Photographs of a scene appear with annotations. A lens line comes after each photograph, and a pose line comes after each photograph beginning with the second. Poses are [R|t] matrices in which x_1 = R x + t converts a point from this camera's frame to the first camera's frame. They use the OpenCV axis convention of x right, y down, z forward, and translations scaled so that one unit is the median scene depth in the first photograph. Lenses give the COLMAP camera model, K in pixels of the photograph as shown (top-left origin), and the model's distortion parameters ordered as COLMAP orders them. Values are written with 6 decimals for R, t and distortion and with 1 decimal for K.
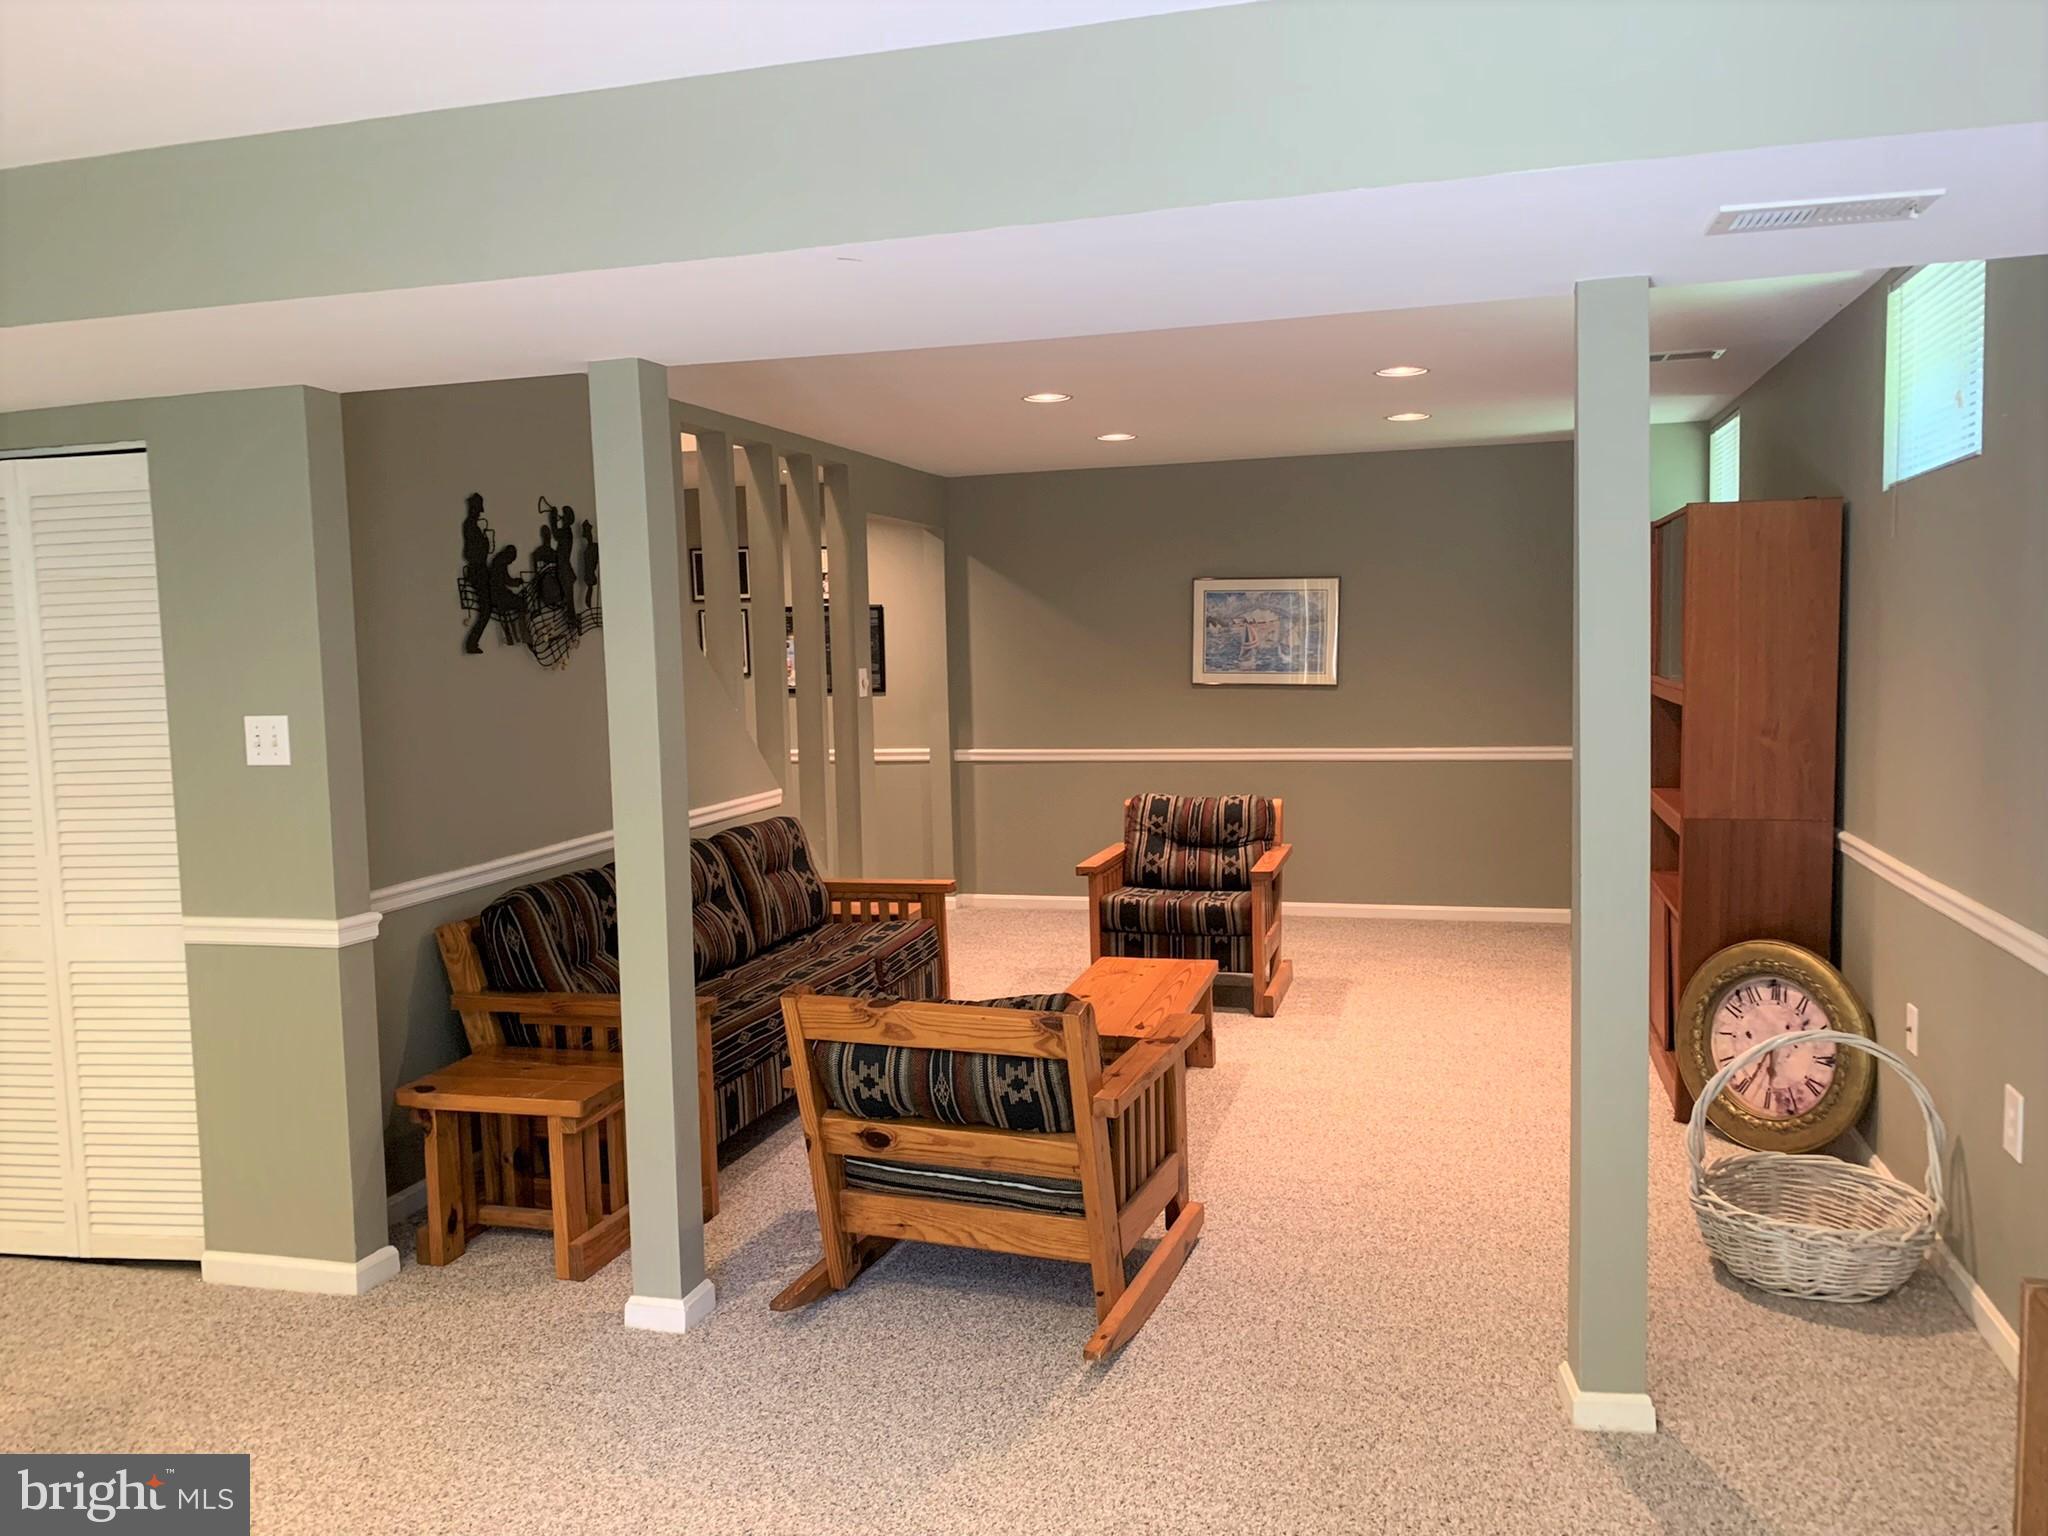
lens RADIAL K [[1565.5, 0, 1038.0], [0, 1565.5, 737.9], [0, 0, 1]] dist [0.103001, -0.125084]
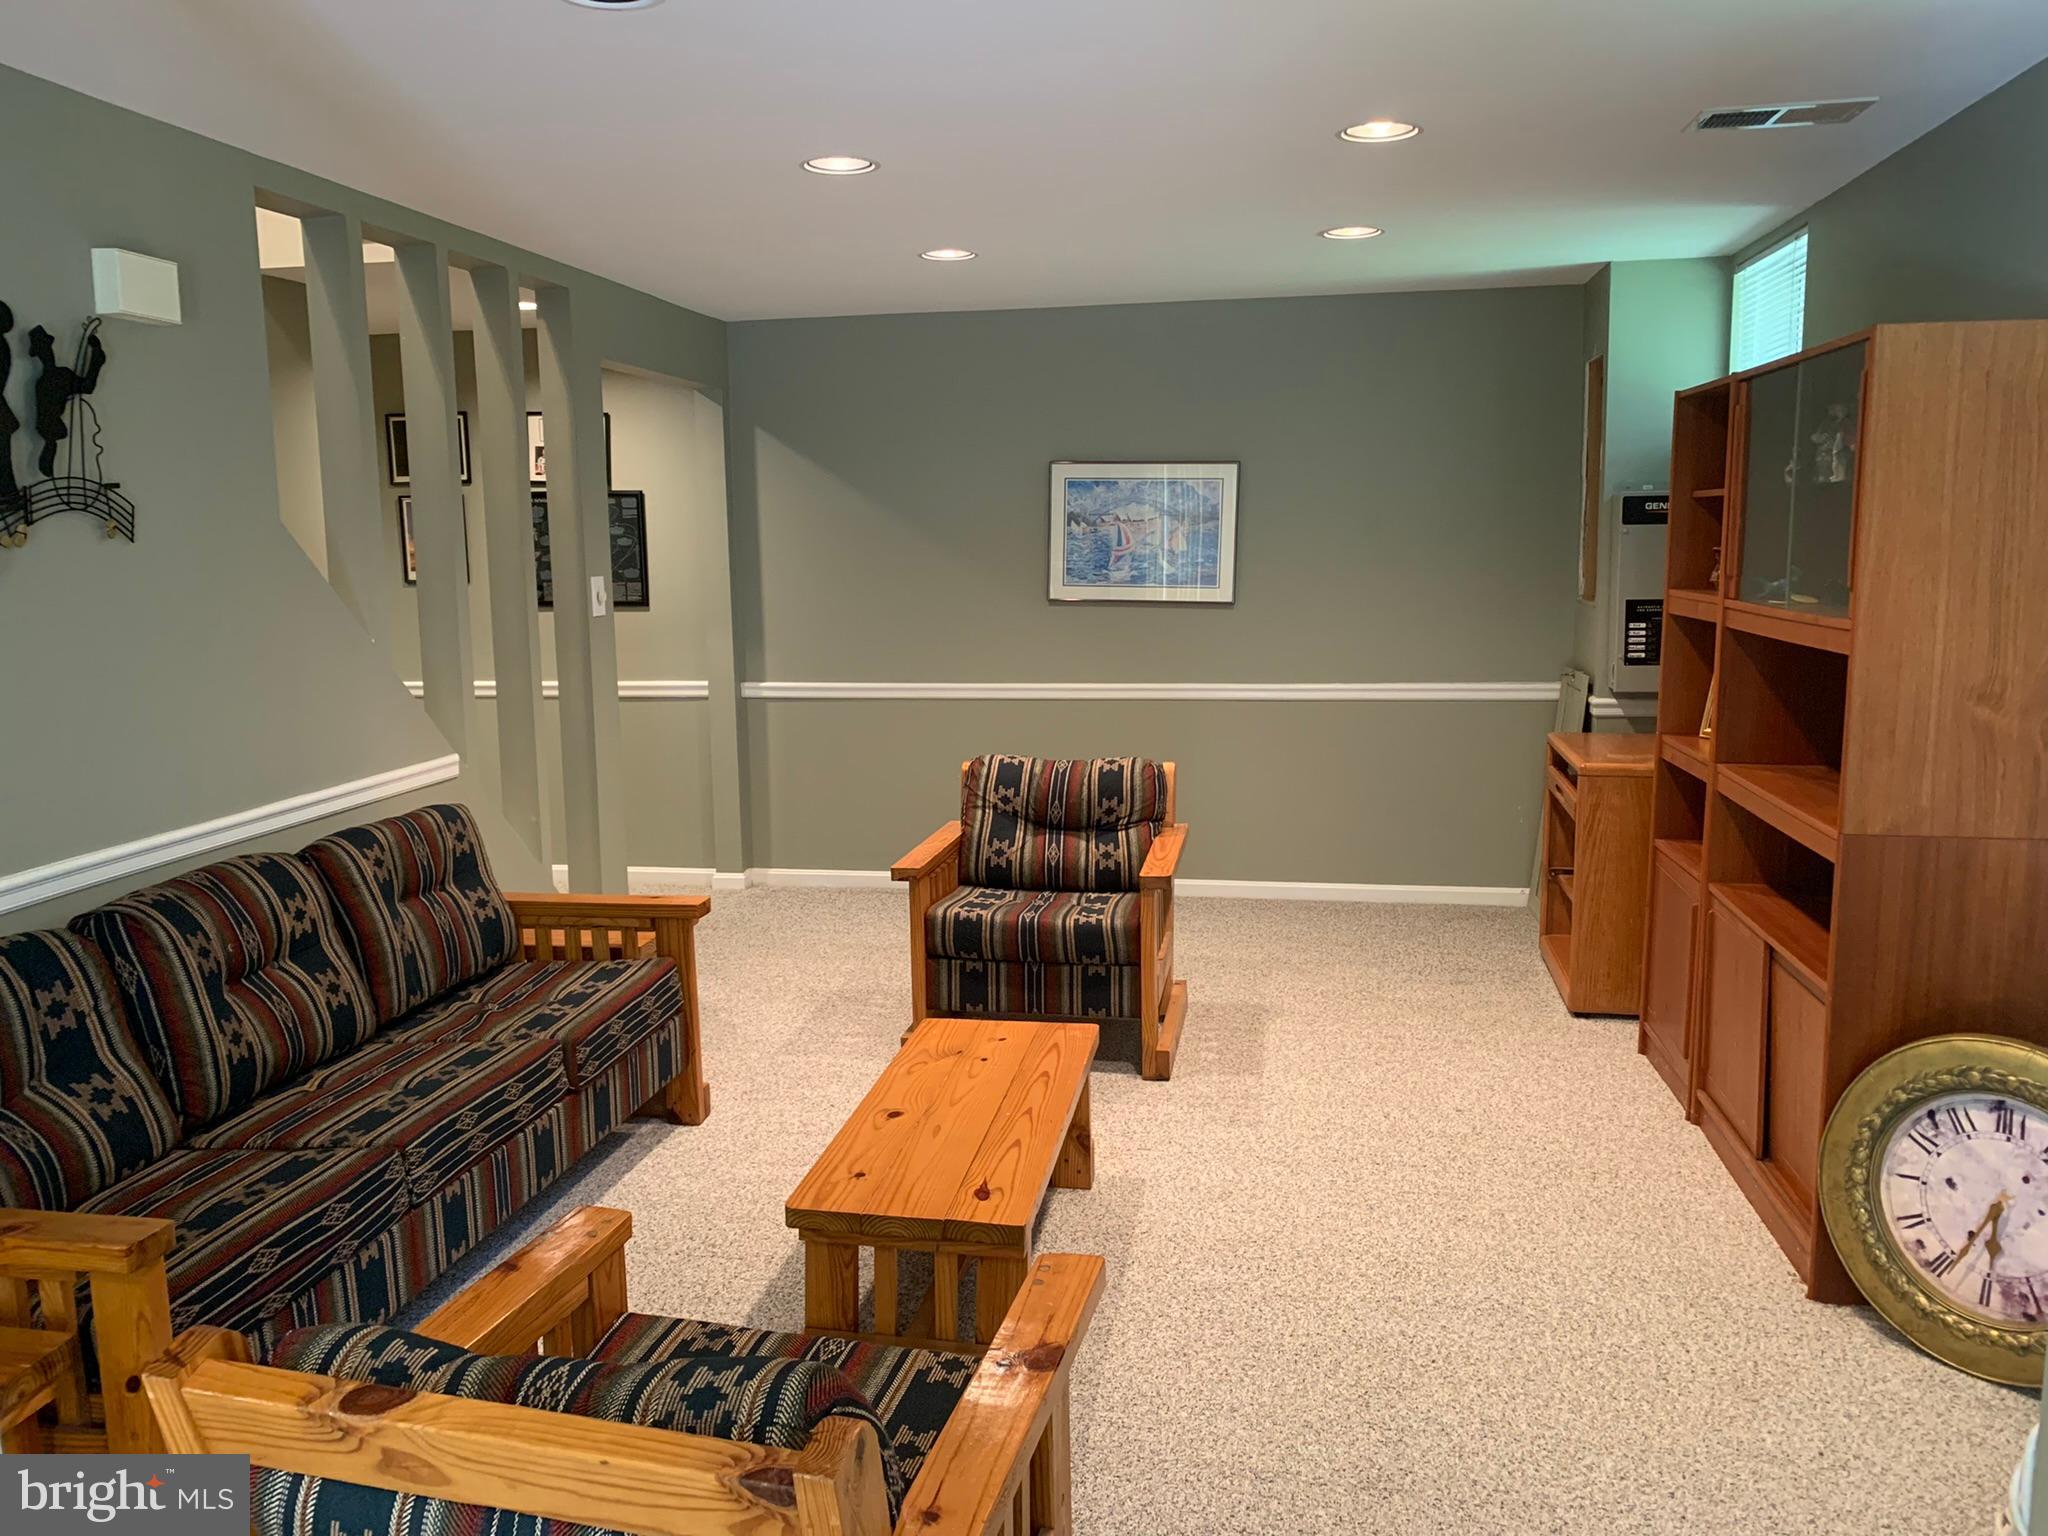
lens RADIAL K [[1565.5, 0, 1038.0], [0, 1565.5, 737.9], [0, 0, 1]] dist [0.103001, -0.125084]
pose [[0.994813, -0.003803, 0.101645, 0.018784], [-0.002499, 0.998085, 0.061800, -0.018884], [-0.101686, -0.061734, 0.992899, 0.304574]]
